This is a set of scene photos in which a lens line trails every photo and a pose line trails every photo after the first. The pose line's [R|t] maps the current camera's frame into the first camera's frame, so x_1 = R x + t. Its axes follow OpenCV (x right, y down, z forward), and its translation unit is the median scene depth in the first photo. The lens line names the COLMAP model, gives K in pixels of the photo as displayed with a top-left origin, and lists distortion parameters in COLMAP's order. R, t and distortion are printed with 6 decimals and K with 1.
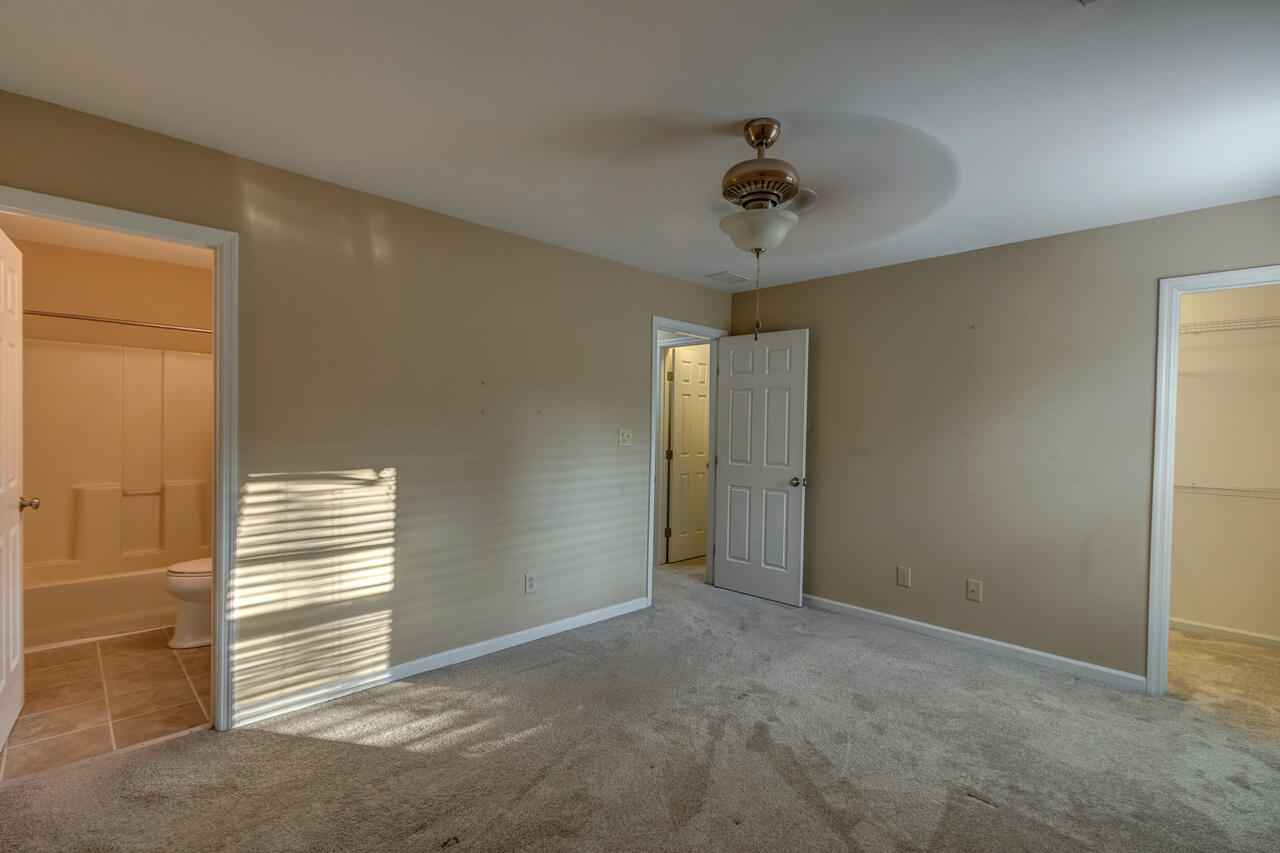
lens RADIAL K [[589.3, 0, 632.3], [0, 589.3, 431.9], [0, 0, 1]] dist [0.010243, -0.001176]
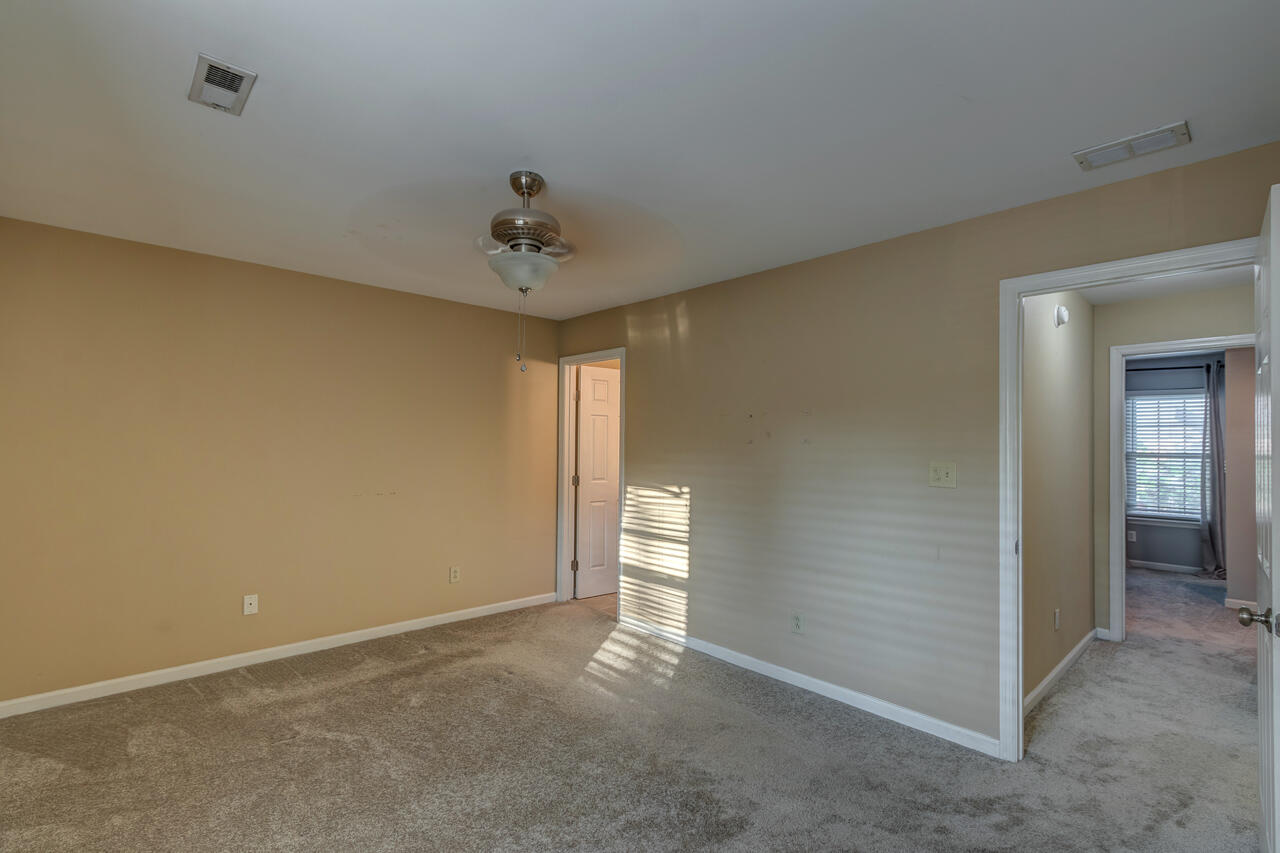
lens RADIAL K [[589.3, 0, 627.8], [0, 589.3, 437.8], [0, 0, 1]] dist [0.010243, -0.001176]
pose [[-0.033236, -0.026017, -0.999109, 1.040804], [-0.019215, 0.999493, -0.025388, -0.012763], [0.999263, 0.018354, -0.033719, 1.008873]]
